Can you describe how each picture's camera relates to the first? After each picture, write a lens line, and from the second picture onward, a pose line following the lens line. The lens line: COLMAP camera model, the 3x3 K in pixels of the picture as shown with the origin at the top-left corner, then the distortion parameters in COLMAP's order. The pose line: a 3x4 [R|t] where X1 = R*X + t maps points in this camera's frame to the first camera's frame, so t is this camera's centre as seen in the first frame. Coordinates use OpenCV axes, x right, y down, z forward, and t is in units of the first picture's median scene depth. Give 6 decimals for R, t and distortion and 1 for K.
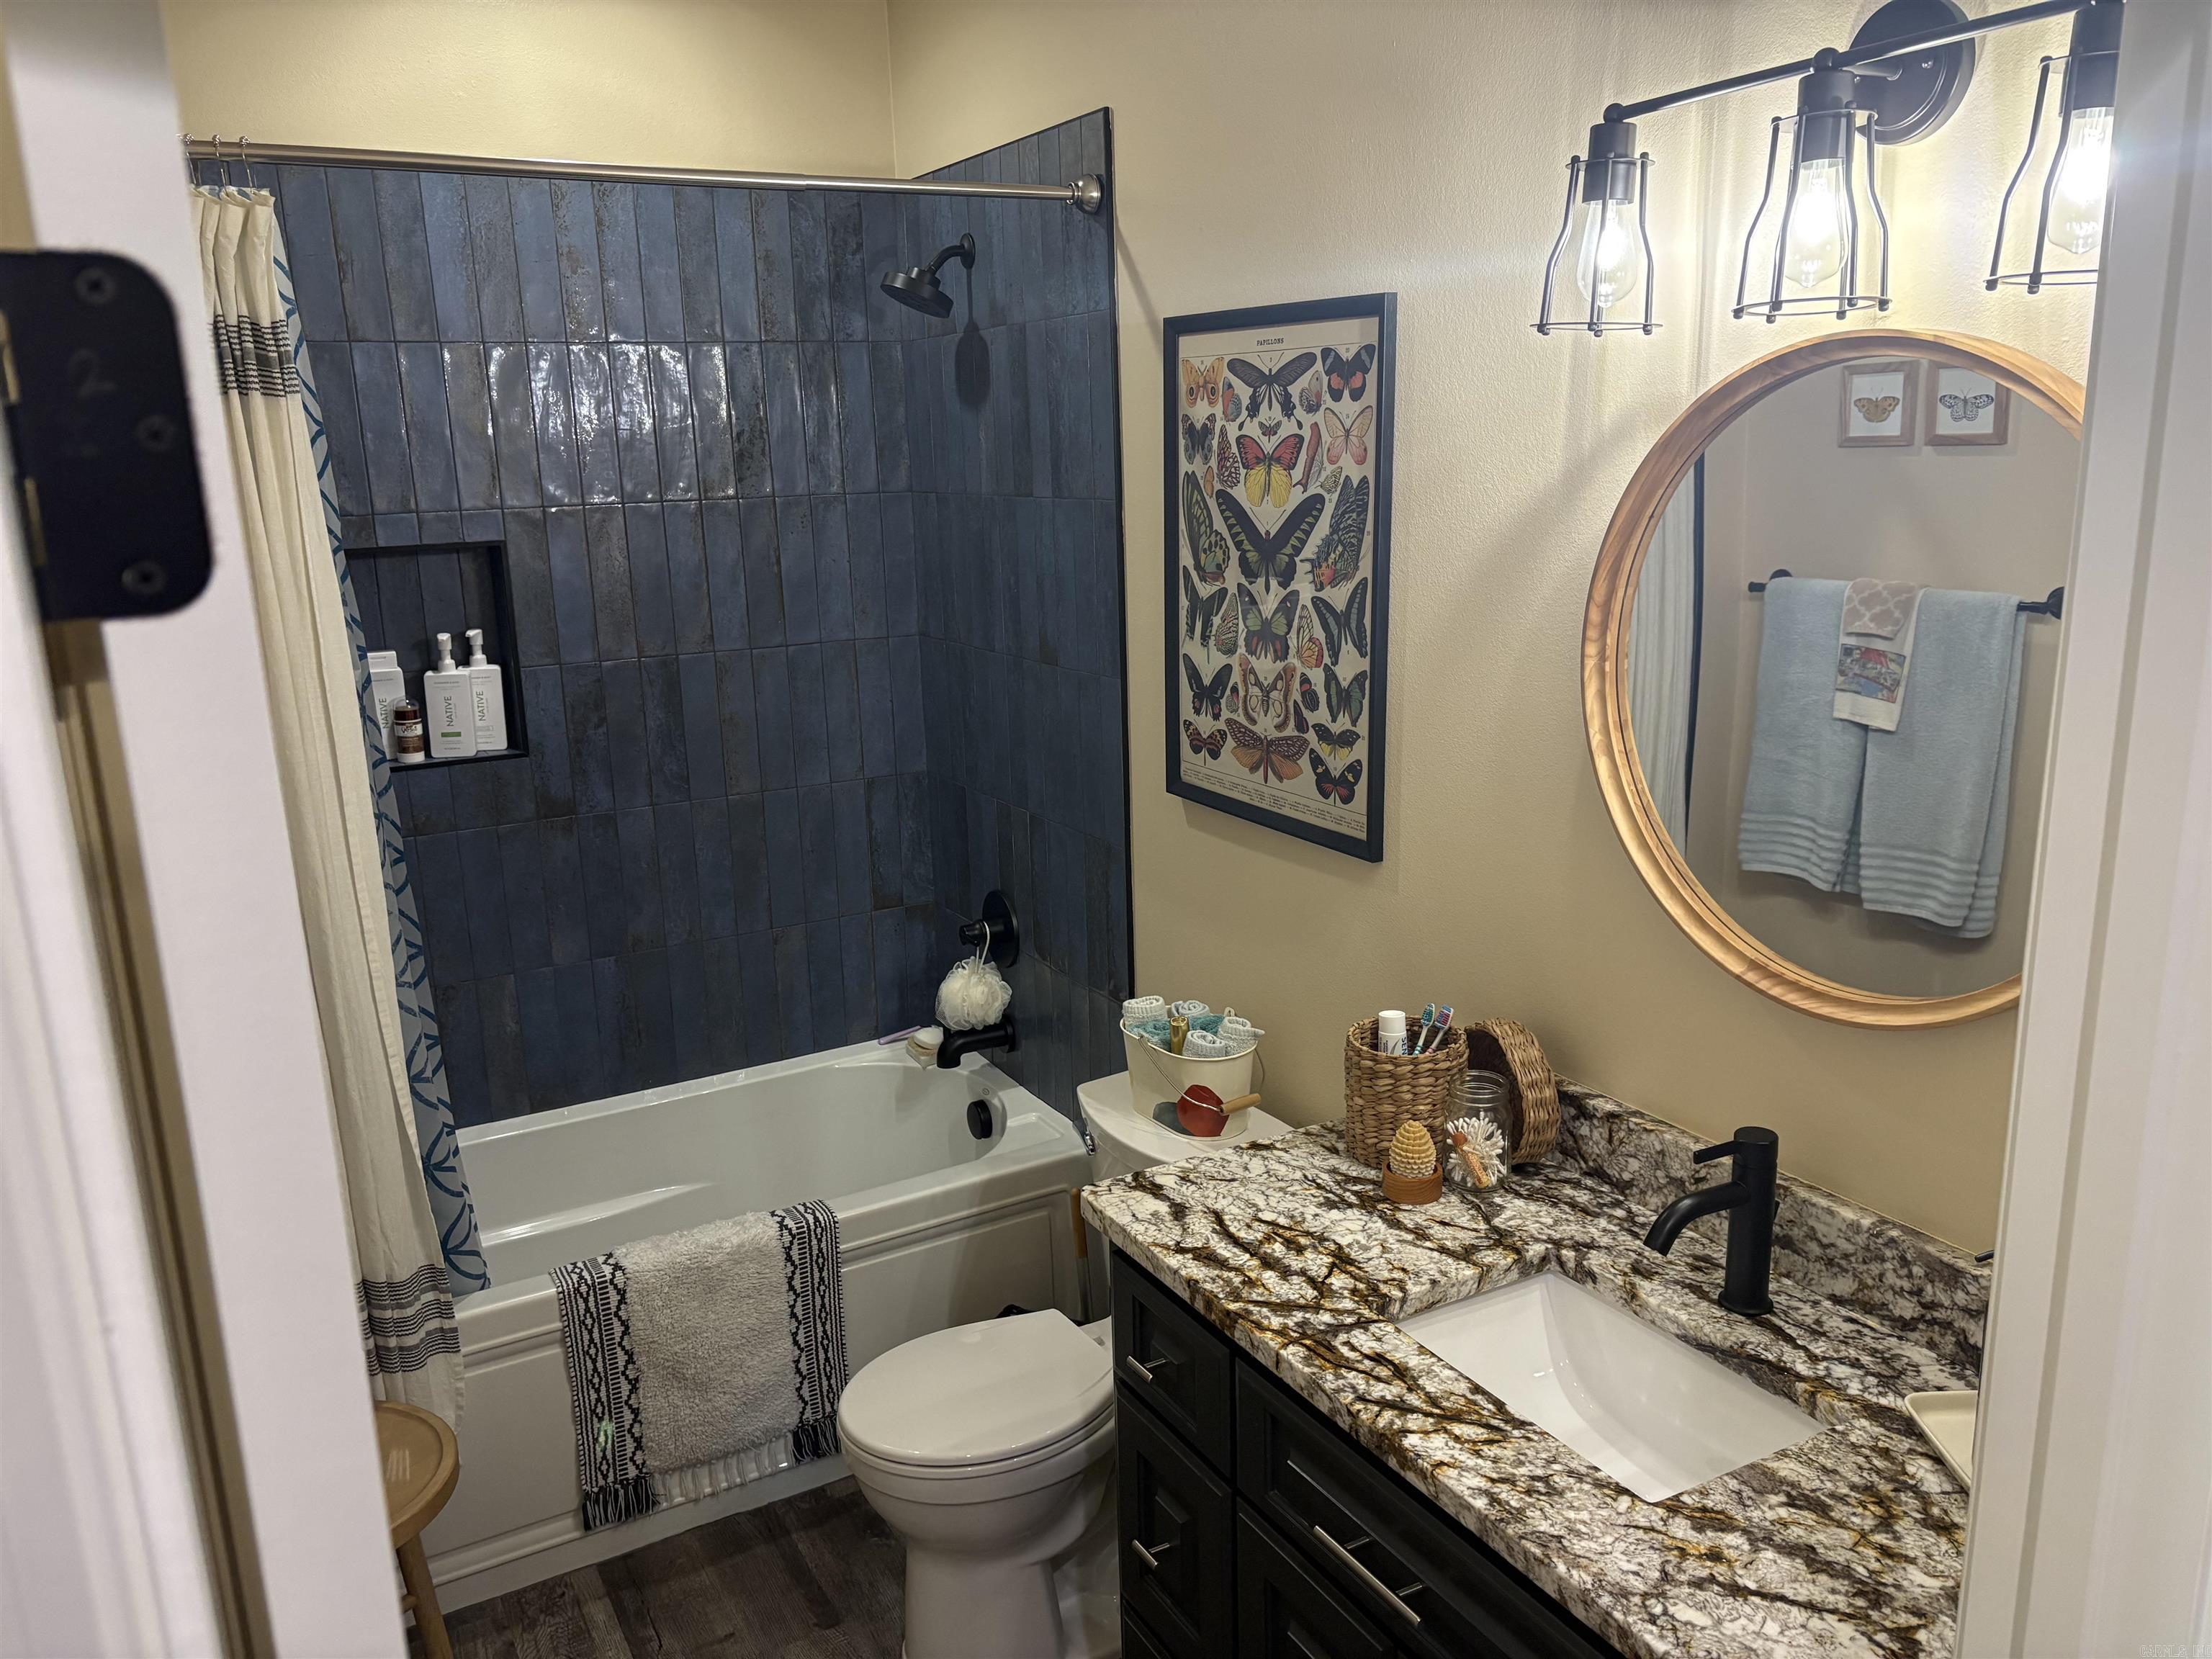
lens RADIAL K [[1665.4, 0, 1103.3], [0, 1665.4, 831.8], [0, 0, 1]] dist [0.028968, -0.020725]
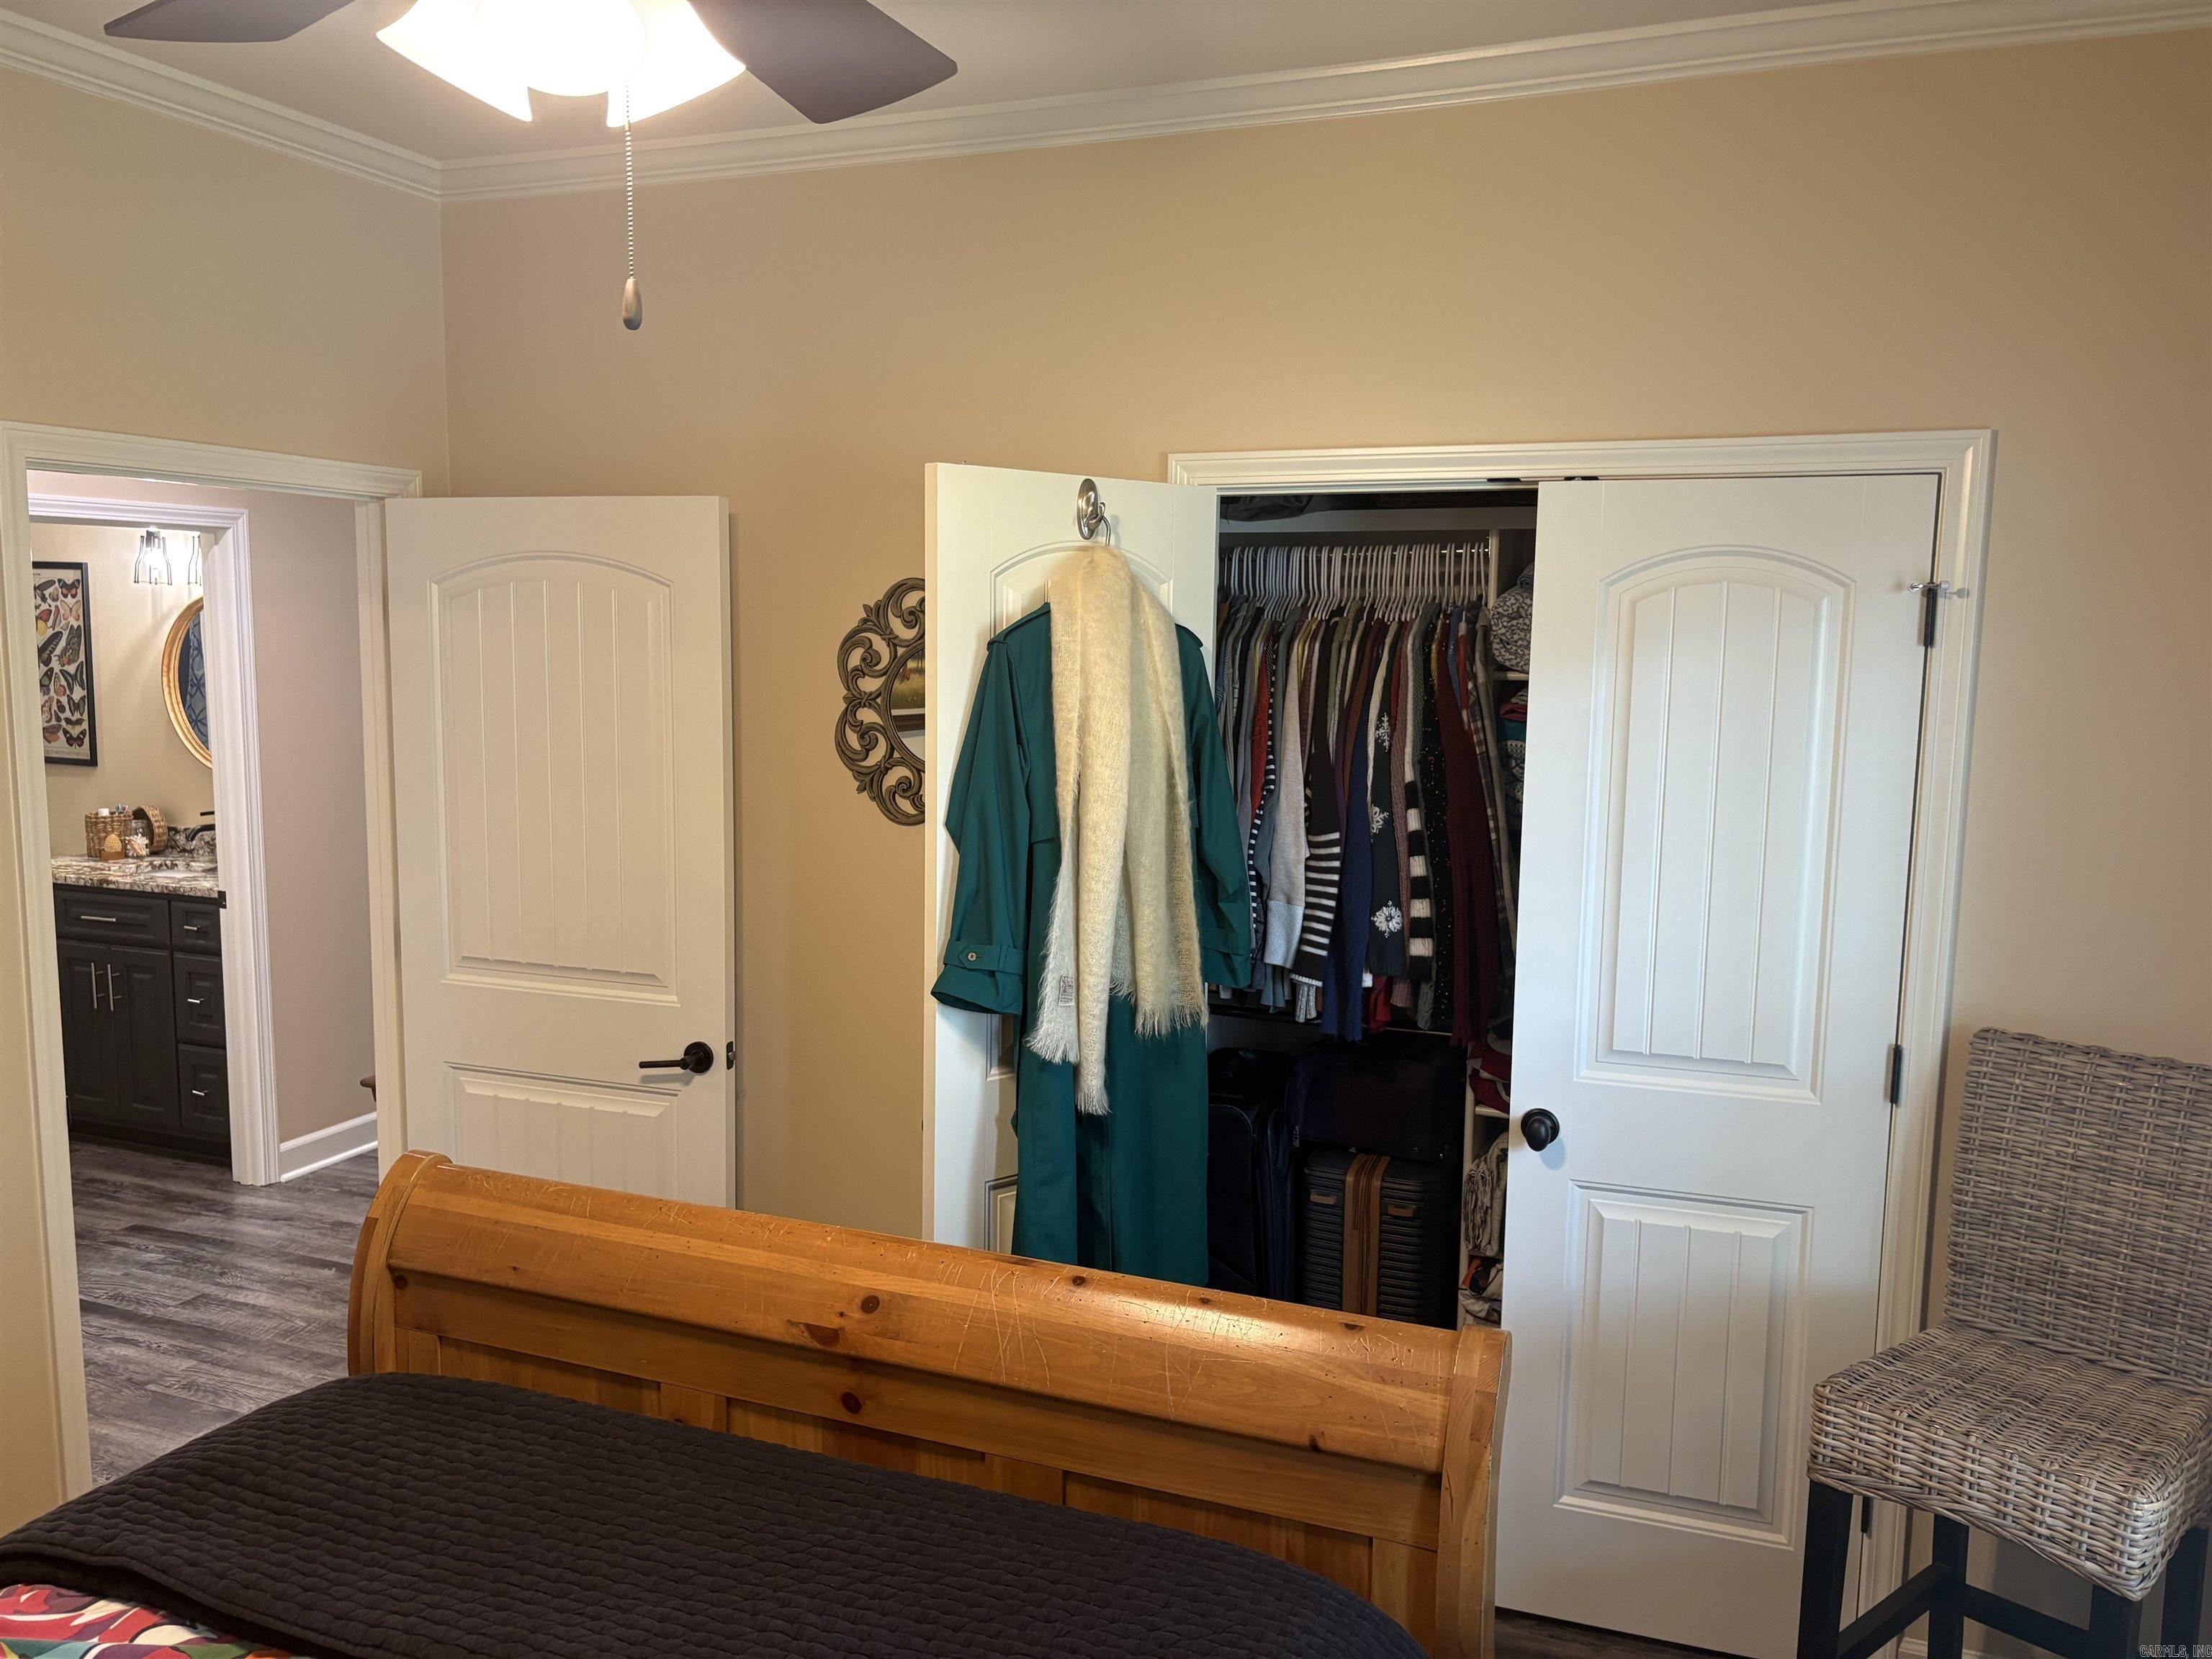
lens RADIAL K [[1665.4, 0, 1101.5], [0, 1665.4, 831.1], [0, 0, 1]] dist [0.028968, -0.020725]
pose [[0.773433, -0.041856, 0.632494, -0.305263], [0.111210, 0.991301, -0.070392, 0.506616], [-0.624046, 0.124783, 0.771360, -2.146906]]
